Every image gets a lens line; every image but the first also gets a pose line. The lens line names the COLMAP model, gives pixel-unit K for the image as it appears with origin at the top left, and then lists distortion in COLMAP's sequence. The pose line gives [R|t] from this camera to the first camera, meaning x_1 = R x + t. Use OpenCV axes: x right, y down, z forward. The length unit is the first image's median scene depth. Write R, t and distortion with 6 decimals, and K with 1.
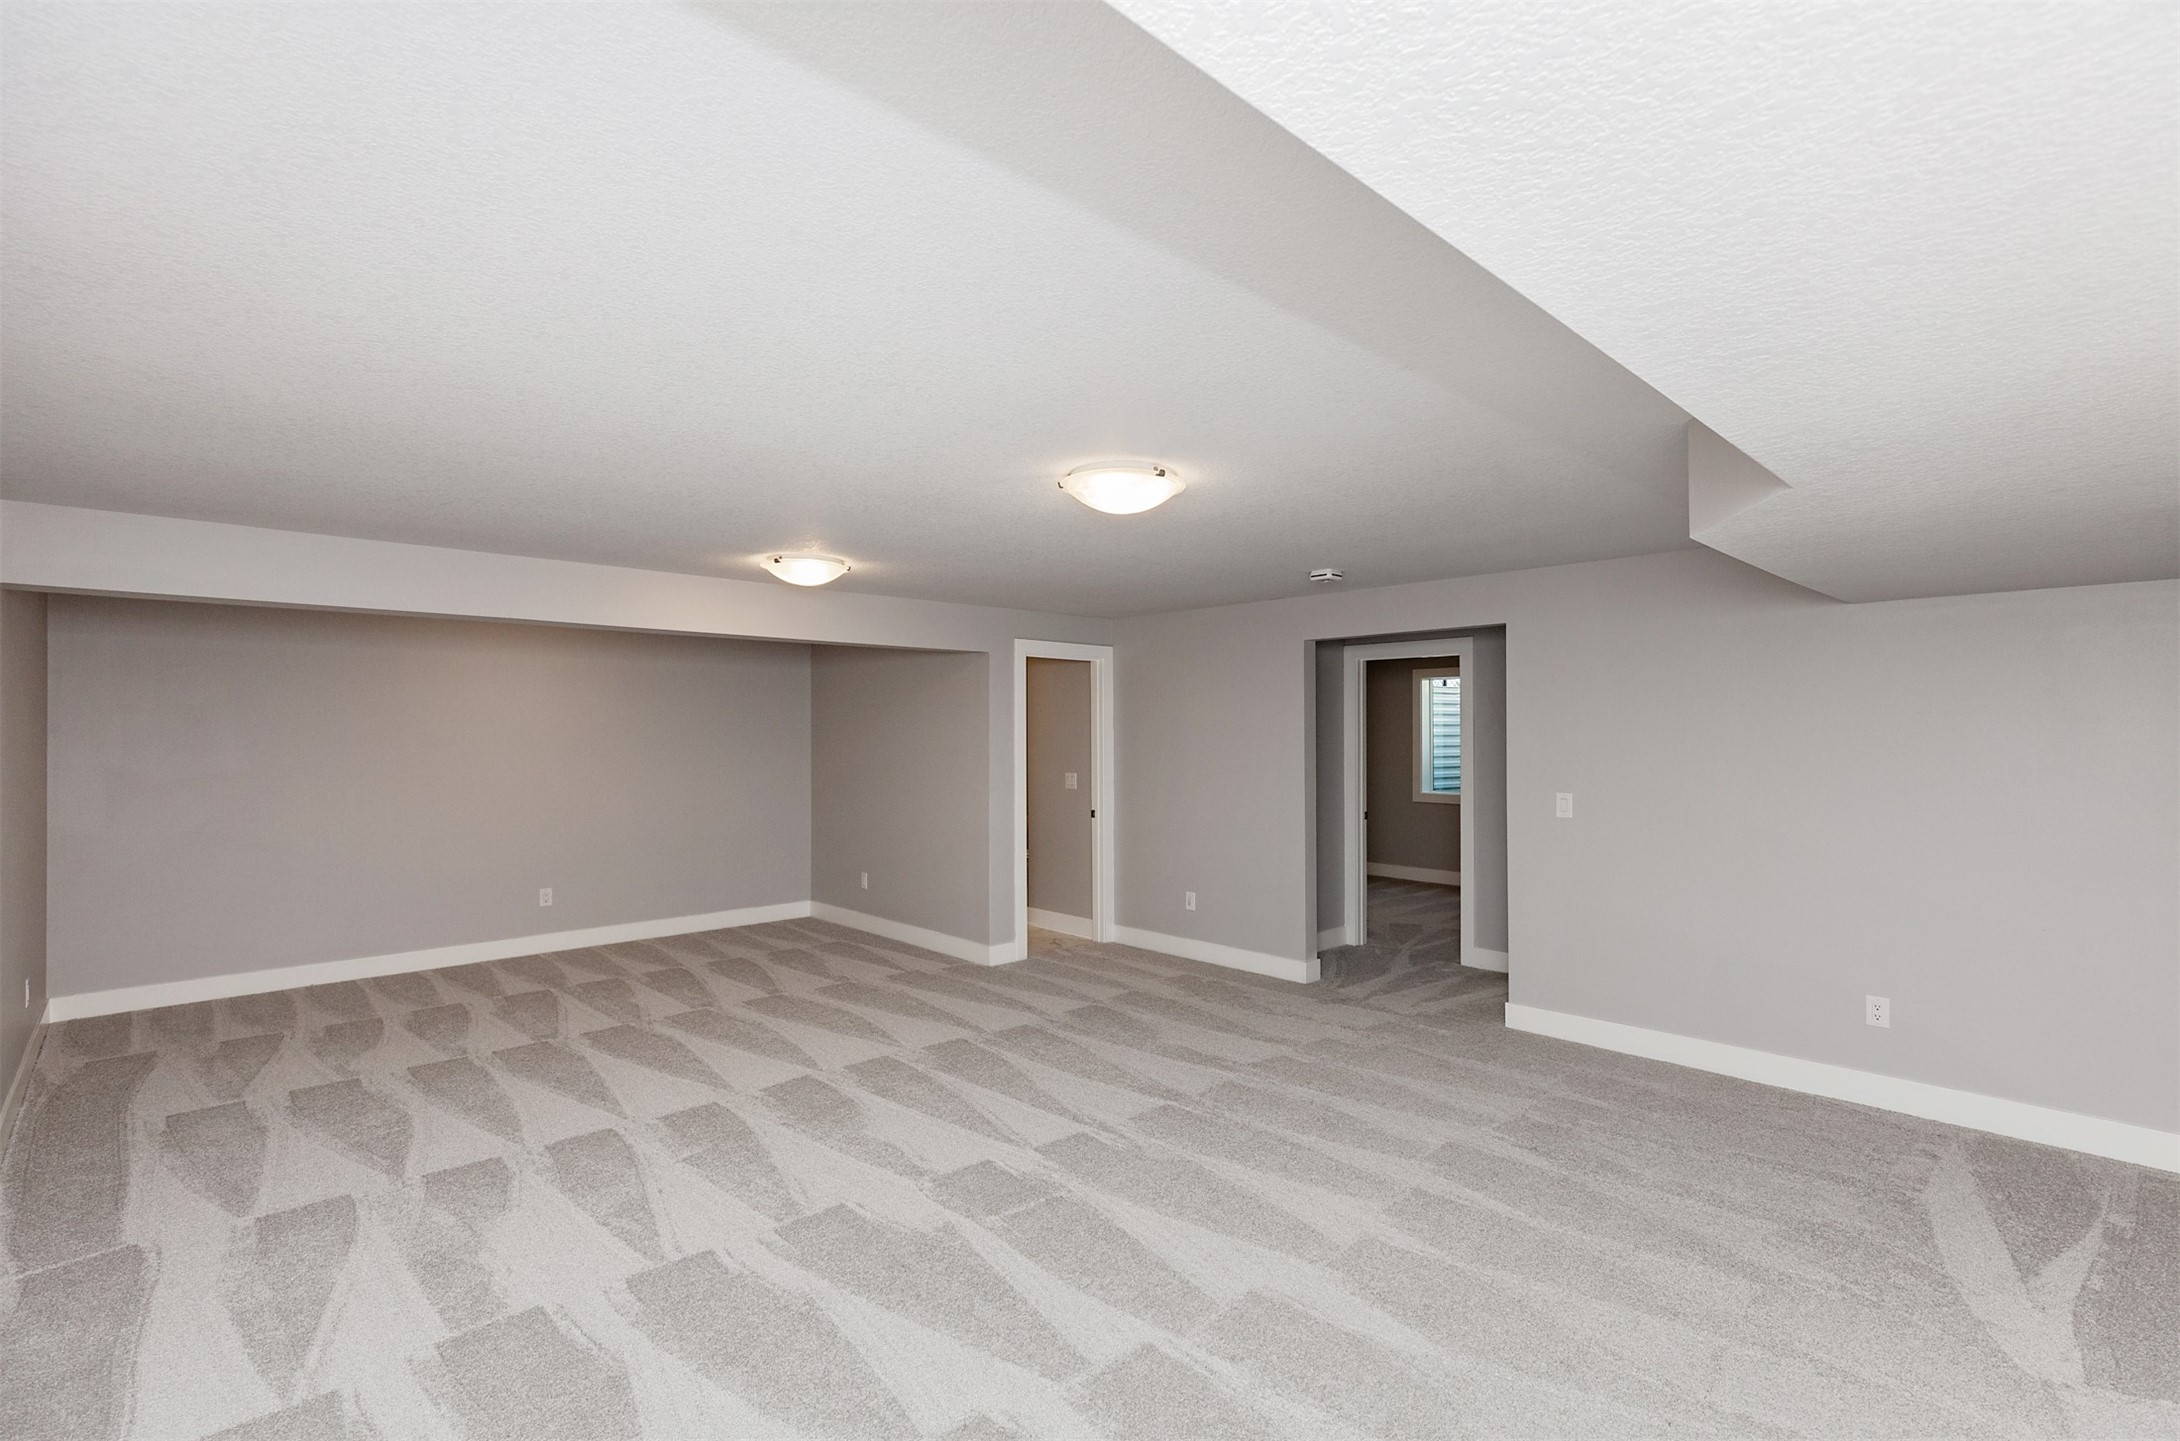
lens RADIAL K [[1021.5, 0, 1090.0], [0, 1021.5, 720.5], [0, 0, 1]] dist [0.002074, -0.000032]
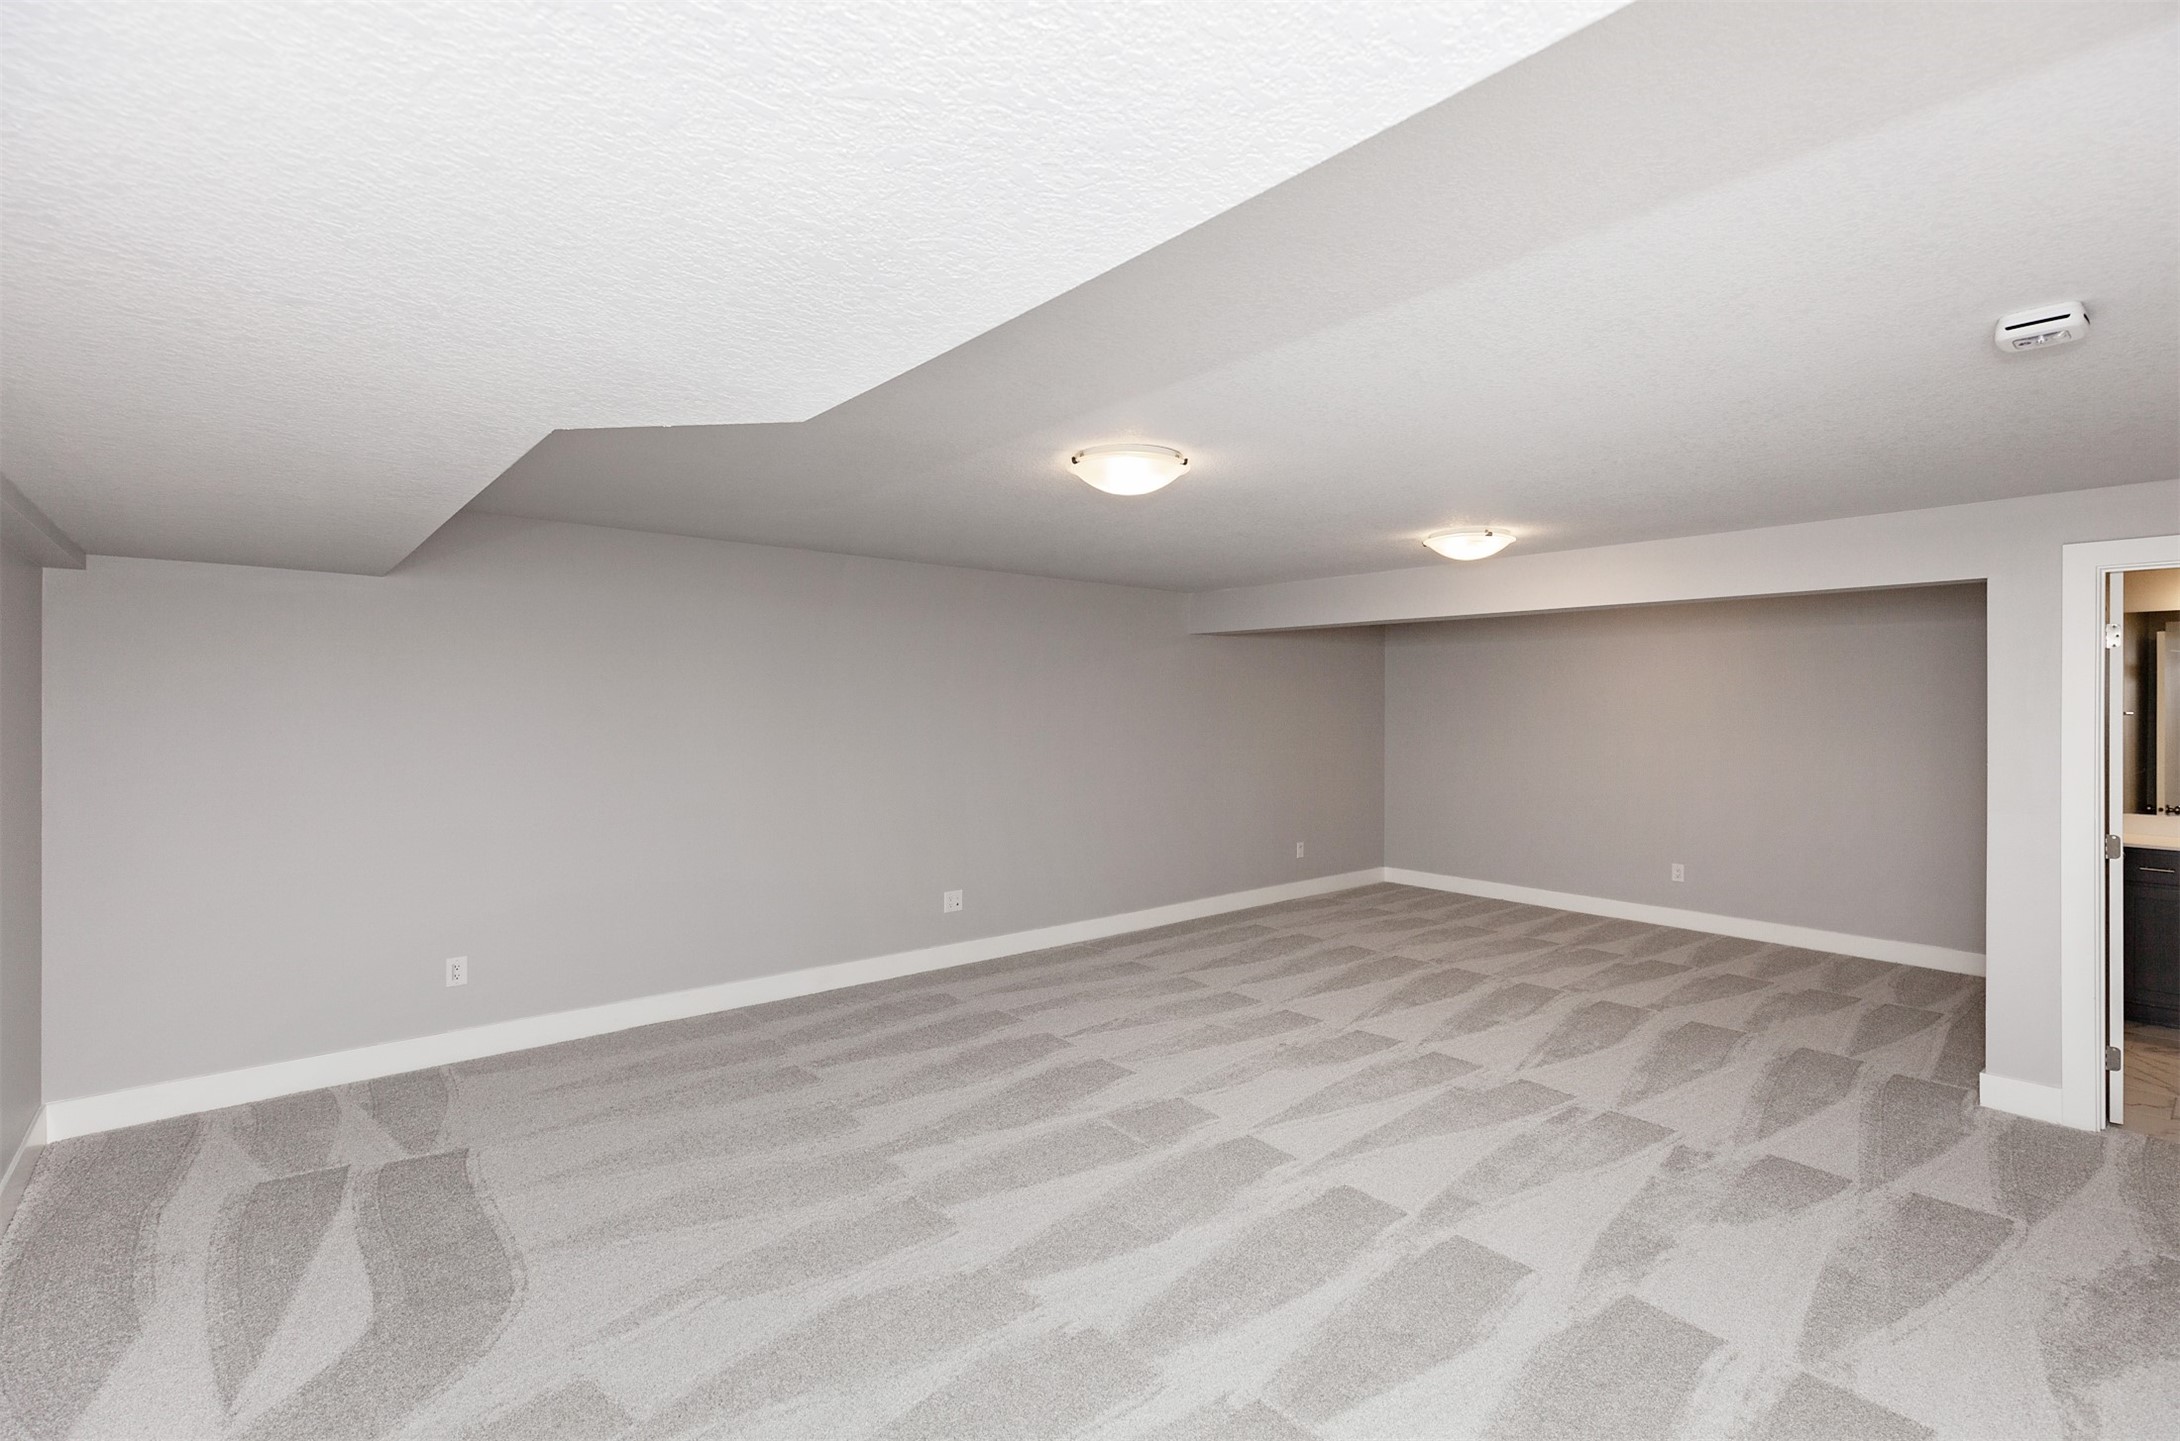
lens RADIAL K [[1021.5, 0, 1090.0], [0, 1021.5, 720.5], [0, 0, 1]] dist [0.002074, -0.000032]
pose [[-0.077230, 0.013249, -0.996925, 0.666927], [0.002962, 0.999910, 0.013059, 0.010102], [0.997009, -0.001944, -0.077262, 0.670620]]
